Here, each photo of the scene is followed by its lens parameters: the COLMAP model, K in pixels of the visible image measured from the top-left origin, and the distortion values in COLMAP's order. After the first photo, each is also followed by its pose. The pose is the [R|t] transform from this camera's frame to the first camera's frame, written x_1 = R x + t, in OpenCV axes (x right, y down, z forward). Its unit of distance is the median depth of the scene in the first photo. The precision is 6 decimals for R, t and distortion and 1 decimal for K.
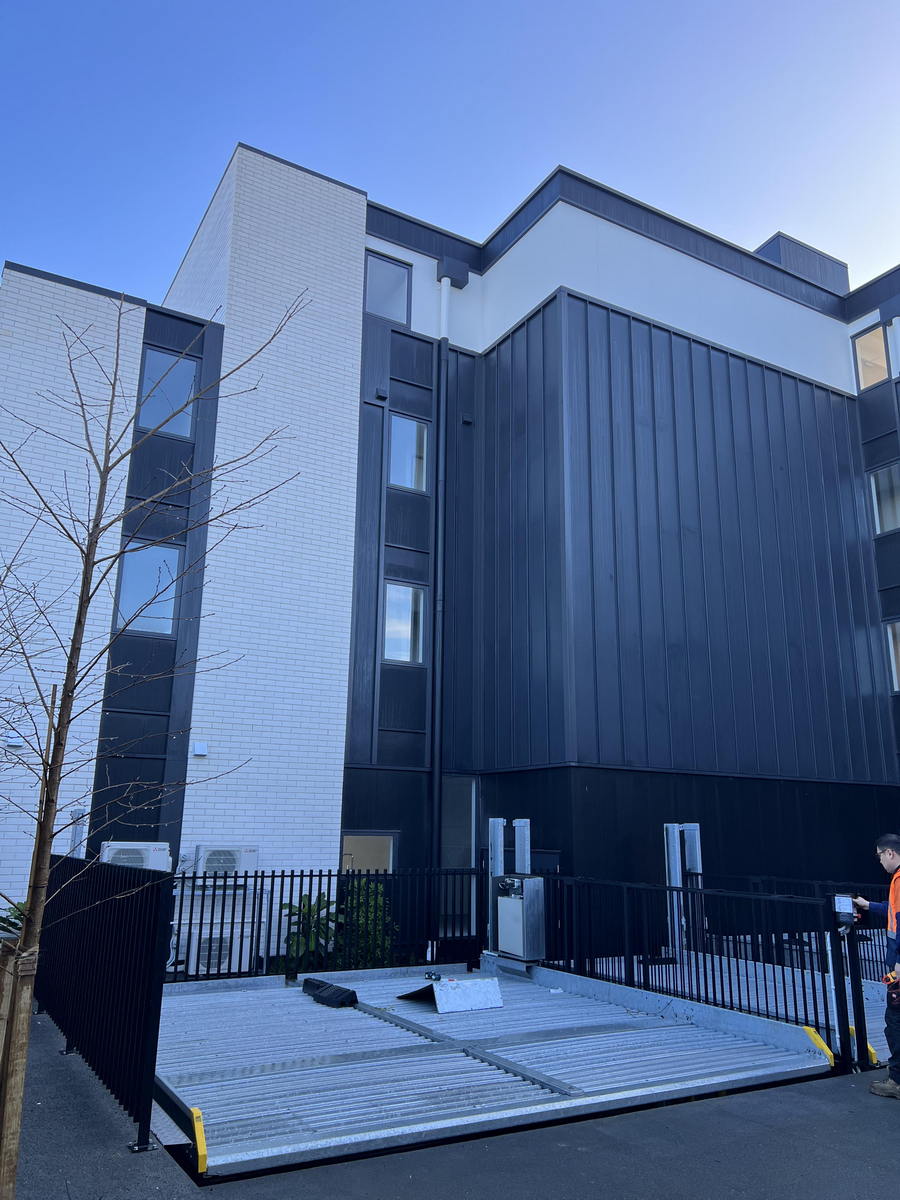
lens RADIAL K [[907.6, 0, 445.2], [0, 907.6, 594.7], [0, 0, 1]] dist [0.051911, -0.058481]
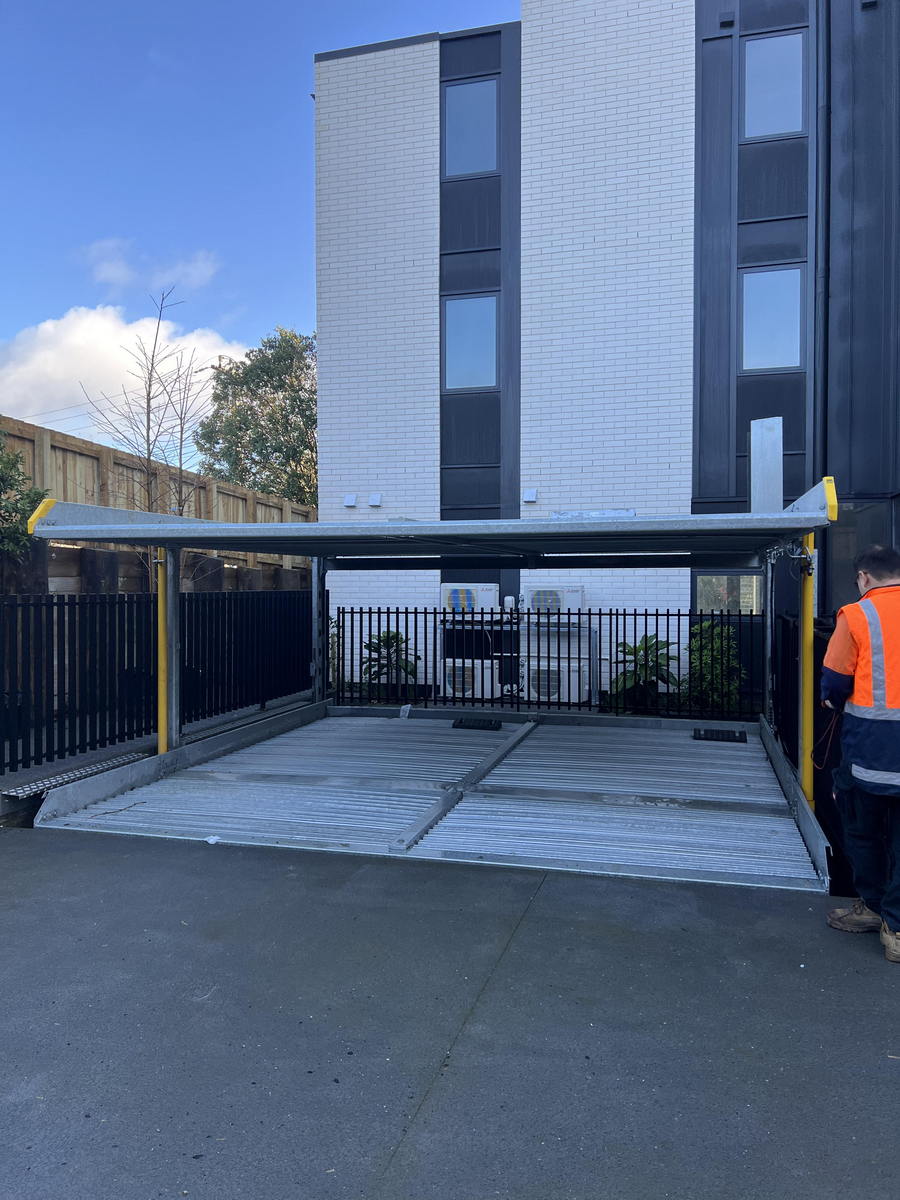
lens RADIAL K [[907.6, 0, 446.7], [0, 907.6, 604.7], [0, 0, 1]] dist [0.051911, -0.058481]
pose [[0.696835, 0.005323, -0.717212, 0.403100], [0.195735, 0.960604, 0.197303, 0.068979], [0.690007, -0.277870, 0.668340, 0.226912]]
